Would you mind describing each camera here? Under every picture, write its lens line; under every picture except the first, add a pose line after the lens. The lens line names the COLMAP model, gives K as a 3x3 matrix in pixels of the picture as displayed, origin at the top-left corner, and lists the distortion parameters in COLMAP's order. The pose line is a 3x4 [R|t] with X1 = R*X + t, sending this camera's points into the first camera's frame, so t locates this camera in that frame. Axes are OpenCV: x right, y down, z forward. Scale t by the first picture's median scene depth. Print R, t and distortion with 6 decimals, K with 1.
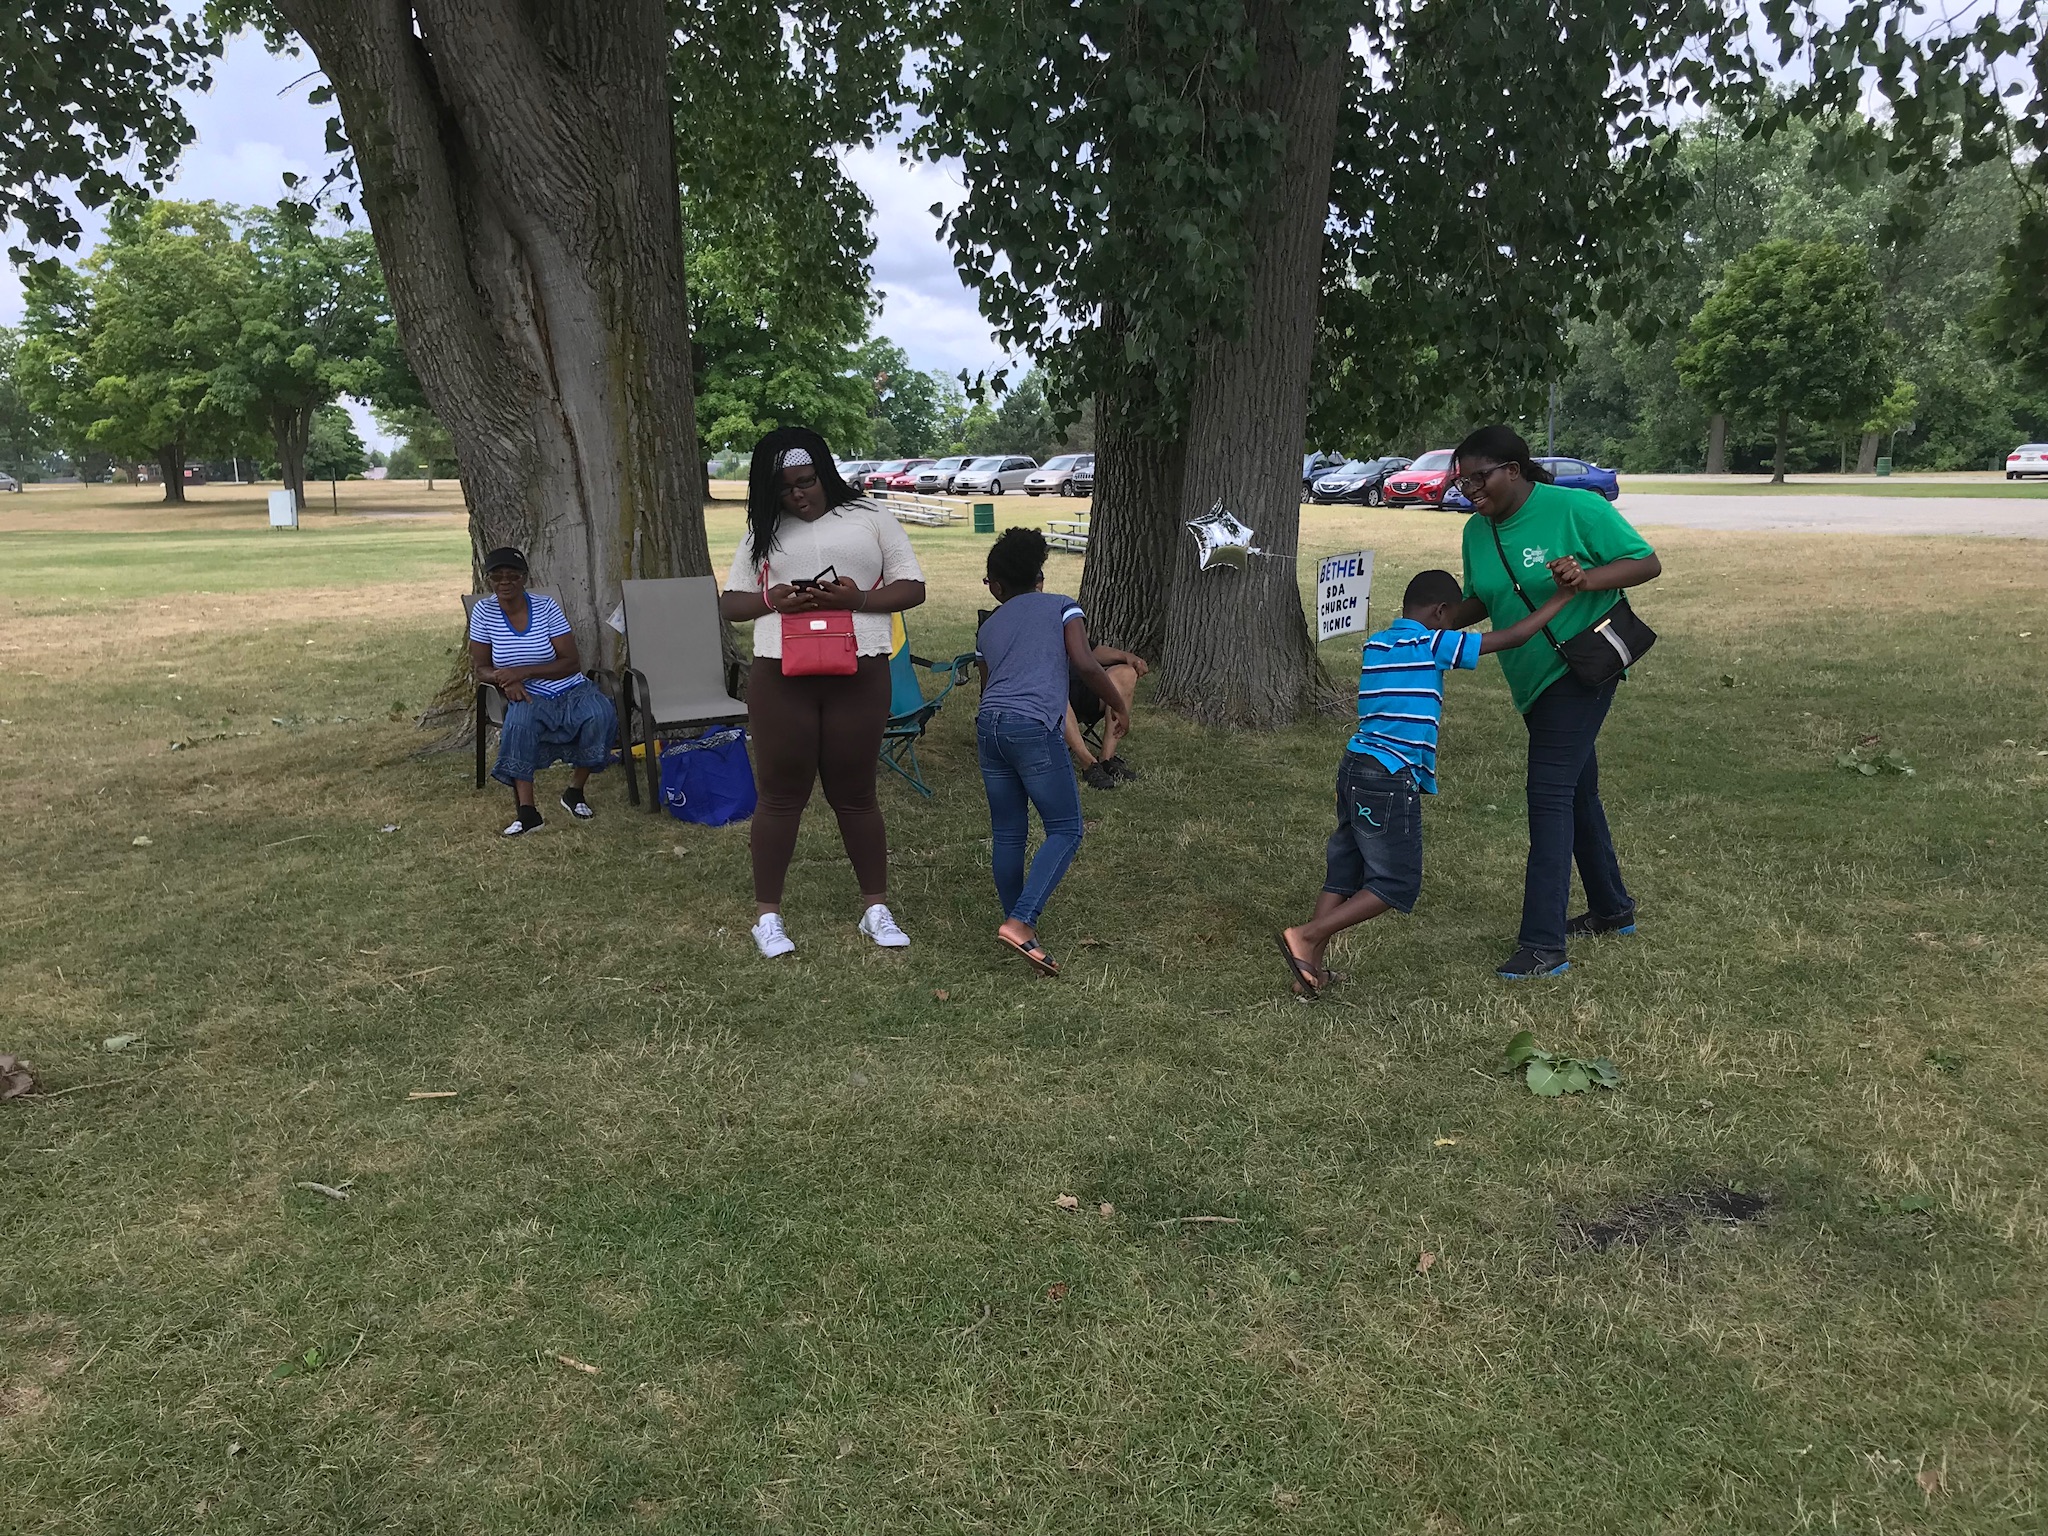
lens RADIAL K [[1670.4, 0, 1037.4], [0, 1670.4, 752.4], [0, 0, 1]] dist [0.026811, -0.024249]
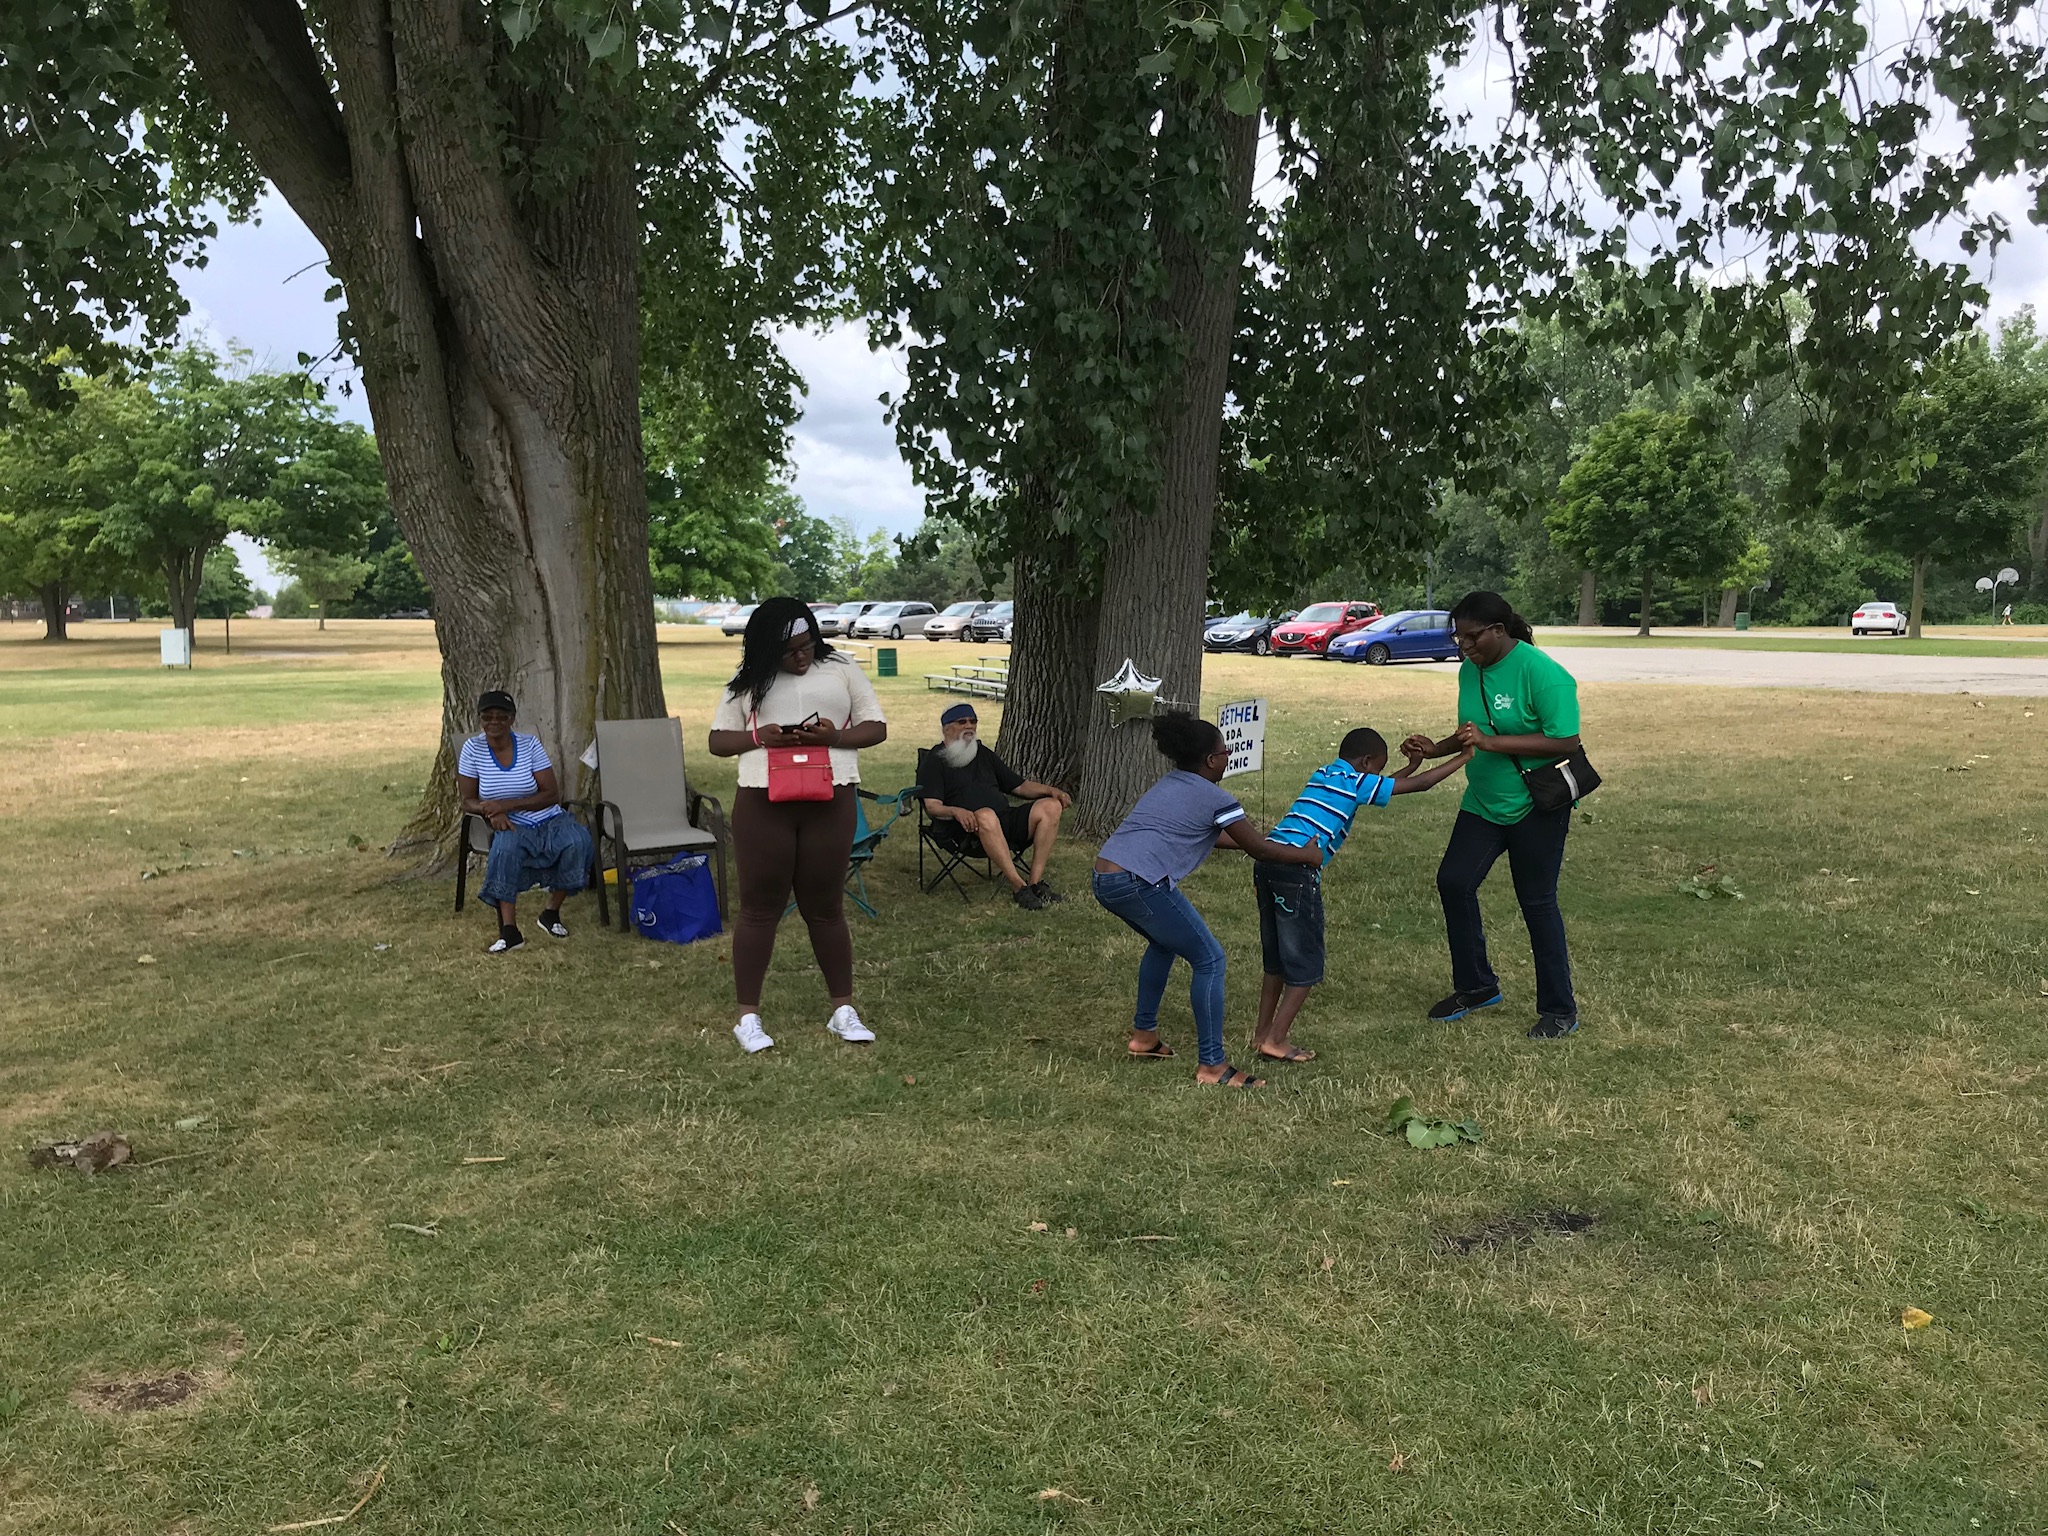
lens RADIAL K [[1670.4, 0, 1037.2], [0, 1670.4, 756.8], [0, 0, 1]] dist [0.026811, -0.024249]
pose [[0.997966, 0.004952, 0.063557, -0.026396], [0.000321, 0.996575, -0.082692, 0.010887], [-0.063749, 0.082545, 0.994546, -0.104235]]
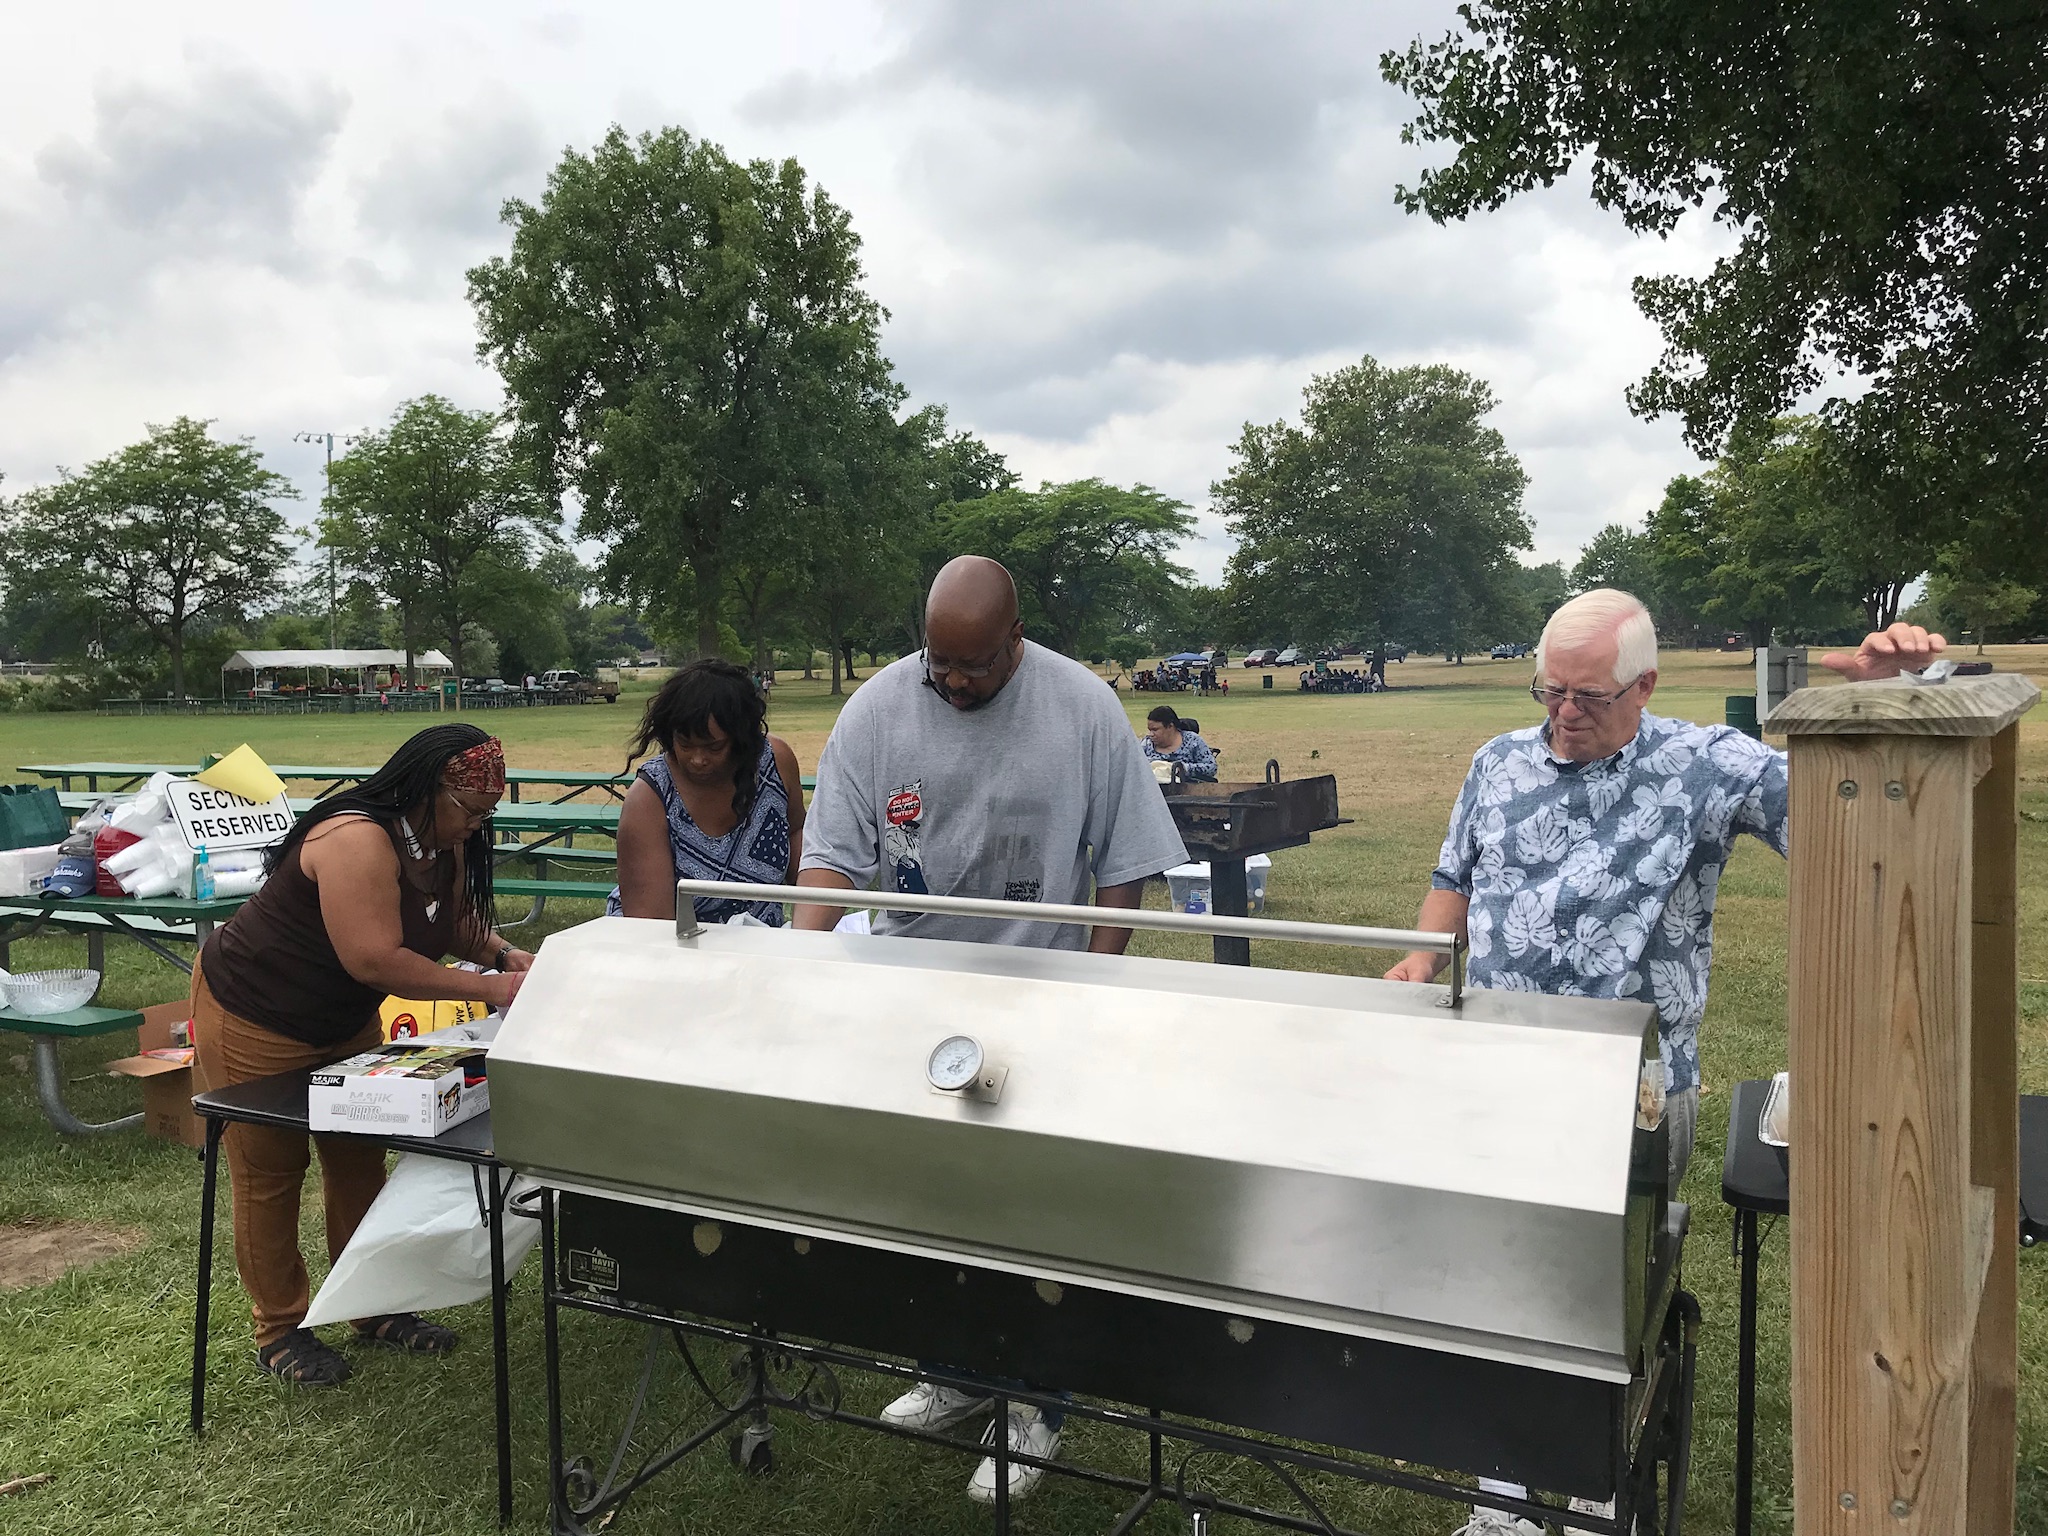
lens RADIAL K [[1670.4, 0, 1030.0], [0, 1670.4, 780.5], [0, 0, 1]] dist [0.026811, -0.024249]
pose [[0.683560, 0.054781, -0.727835, 0.013762], [-0.113372, 0.993046, -0.031733, 0.277417], [0.721035, 0.104207, 0.685017, -1.749248]]
